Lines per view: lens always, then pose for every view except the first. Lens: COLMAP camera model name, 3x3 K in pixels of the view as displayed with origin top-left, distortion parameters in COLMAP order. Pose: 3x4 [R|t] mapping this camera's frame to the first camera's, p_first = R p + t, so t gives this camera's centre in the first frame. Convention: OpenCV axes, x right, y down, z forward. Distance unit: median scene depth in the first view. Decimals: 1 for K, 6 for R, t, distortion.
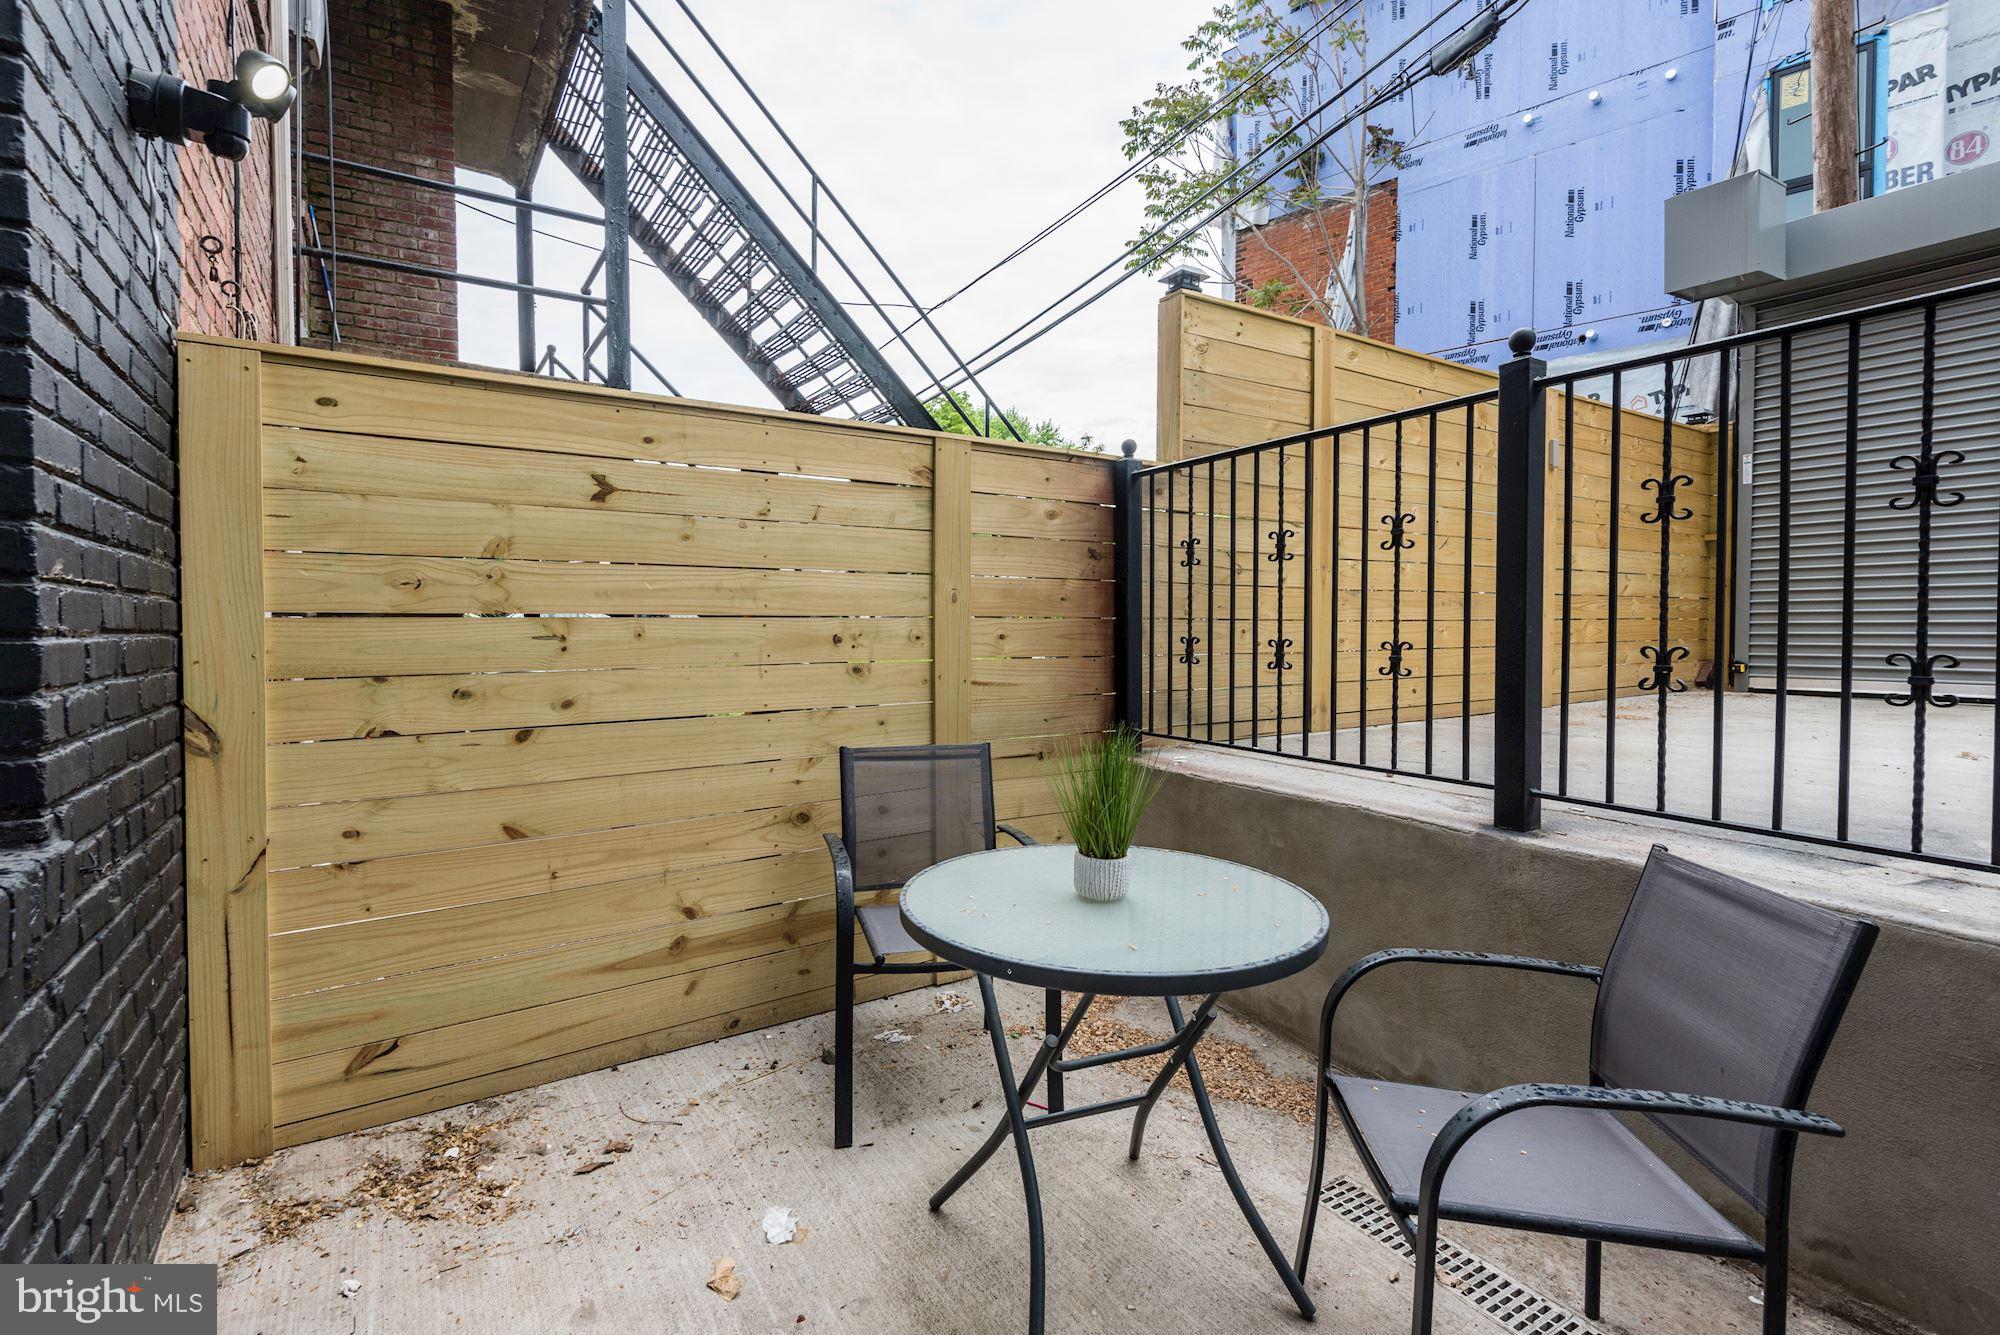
lens RADIAL K [[977.8, 0, 1000.0], [0, 977.8, 667.5], [0, 0, 1]] dist [0.023276, -0.013008]
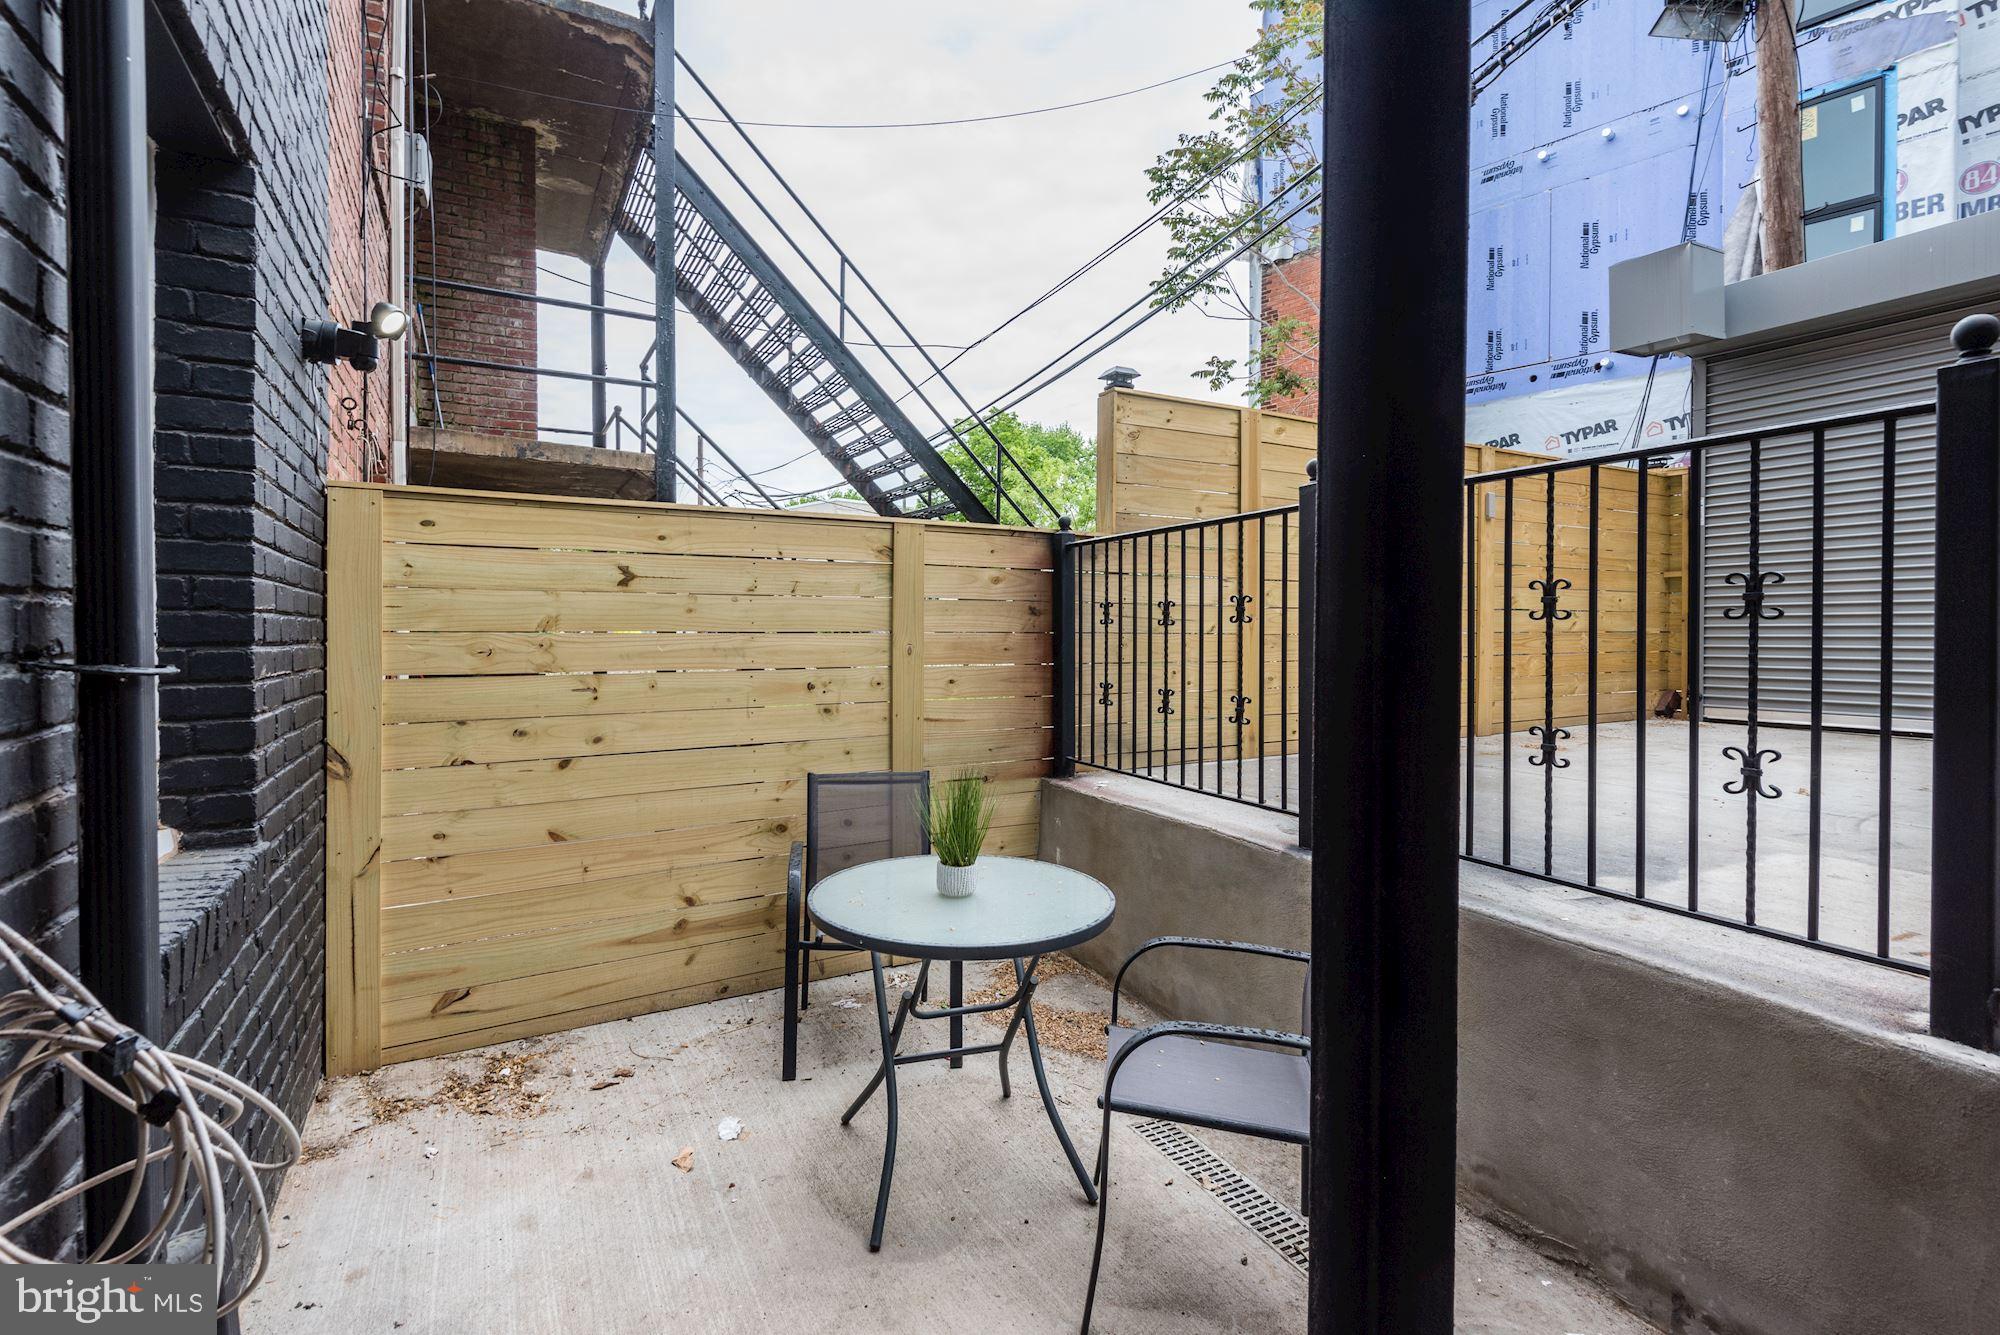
lens RADIAL K [[958.1, 0, 981.5], [0, 958.1, 657.3], [0, 0, 1]] dist [0.034417, -0.021148]
pose [[0.996864, 0.004749, -0.078987, 0.144108], [-0.006152, 0.999827, -0.017527, -0.044309], [0.078890, 0.017958, 0.996722, -0.207388]]
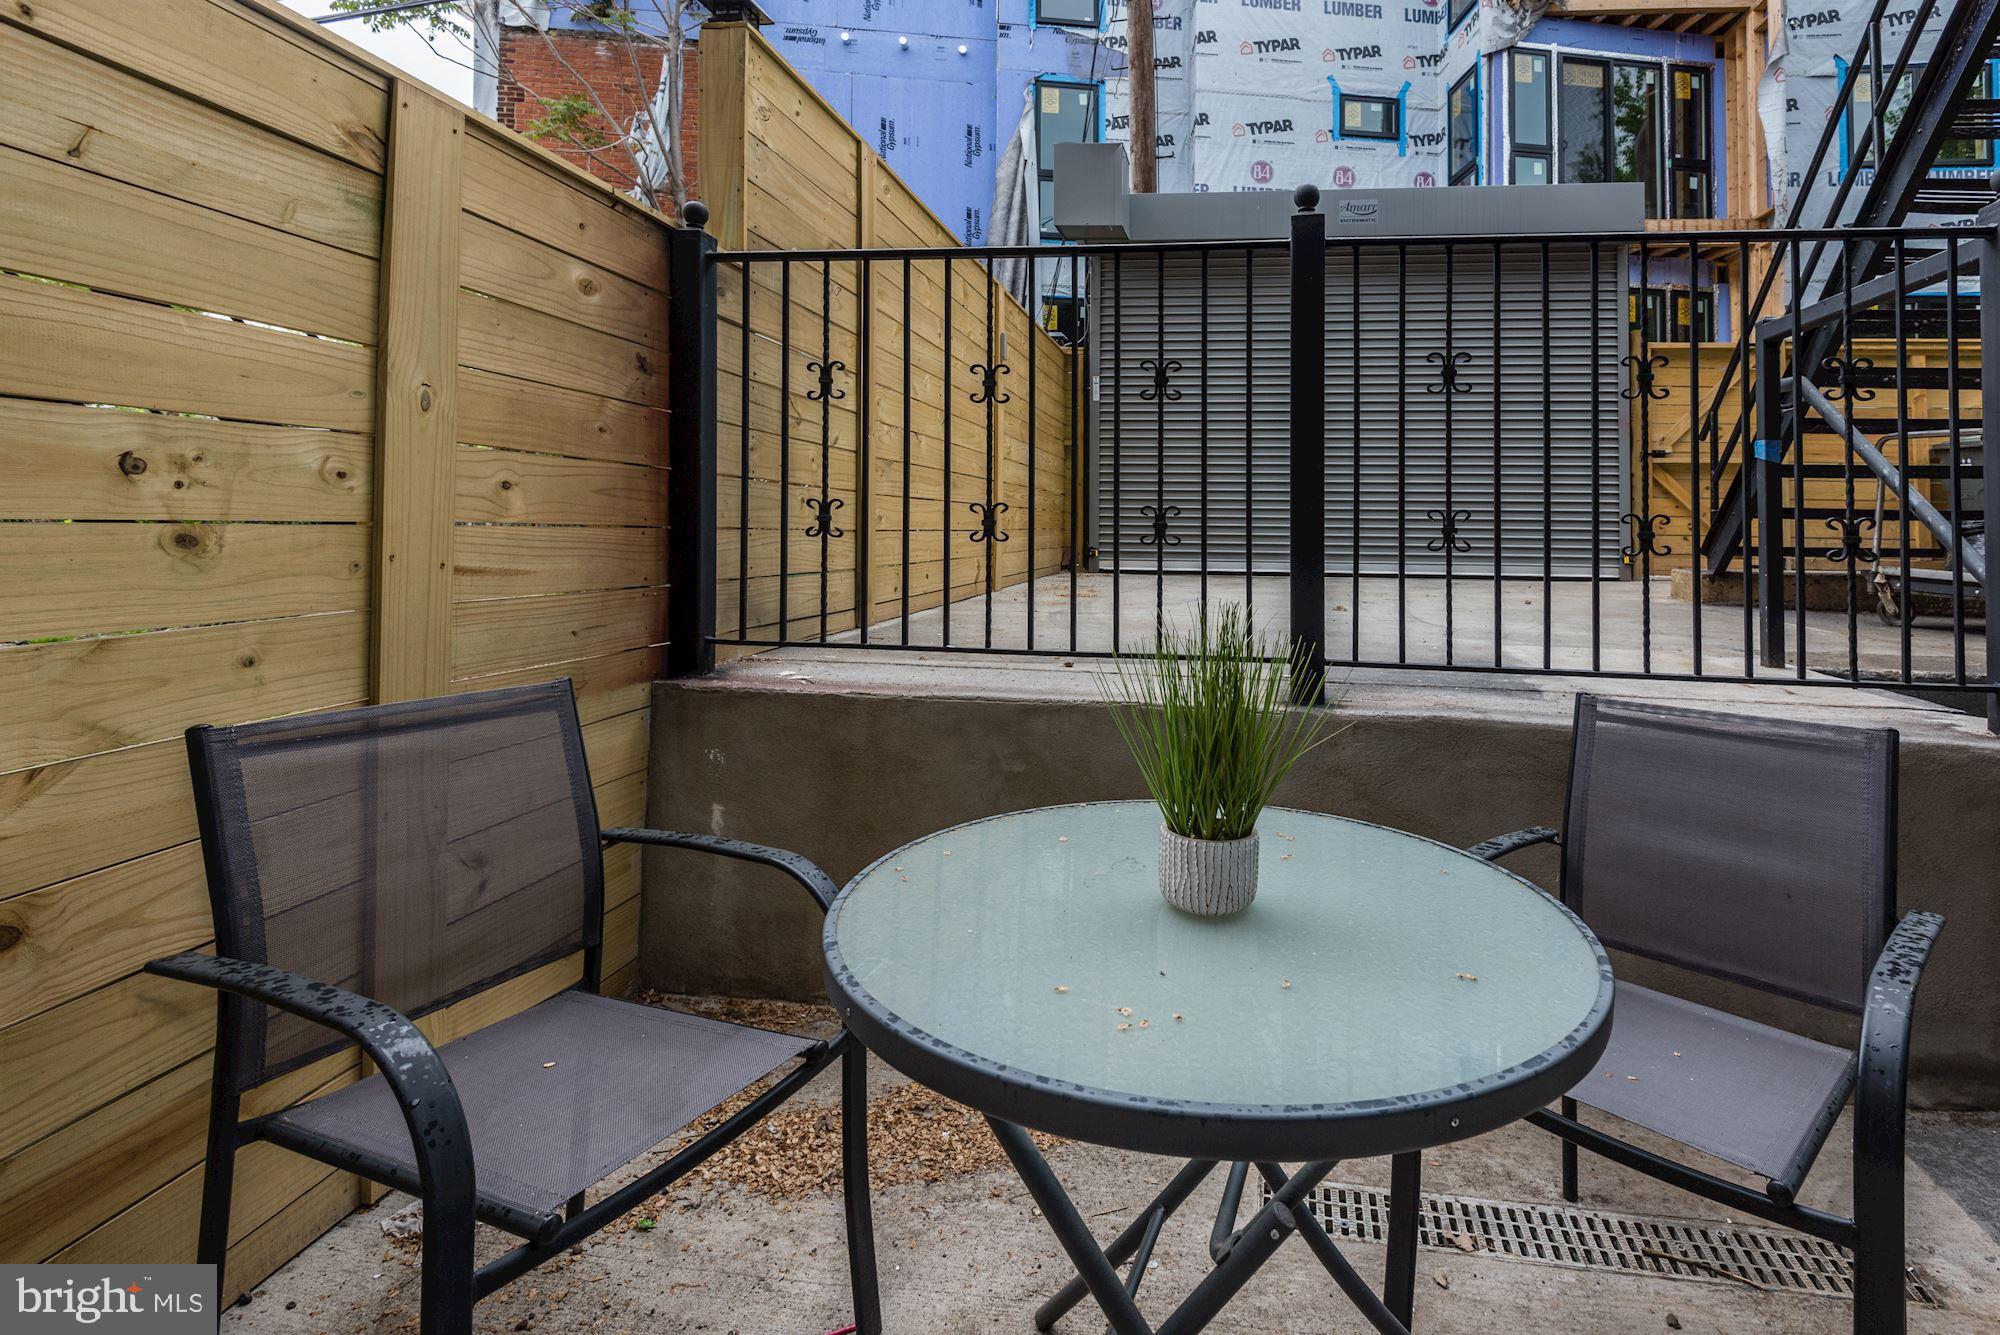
lens RADIAL K [[970.1, 0, 1203.8], [0, 970.1, 521.9], [0, 0, 1]] dist [0.015544, -0.000650]
pose [[0.606993, 0.017753, 0.794509, -0.211775], [0.018874, 0.999146, -0.036745, 0.017877], [-0.794483, 0.037299, 0.606140, 0.383377]]
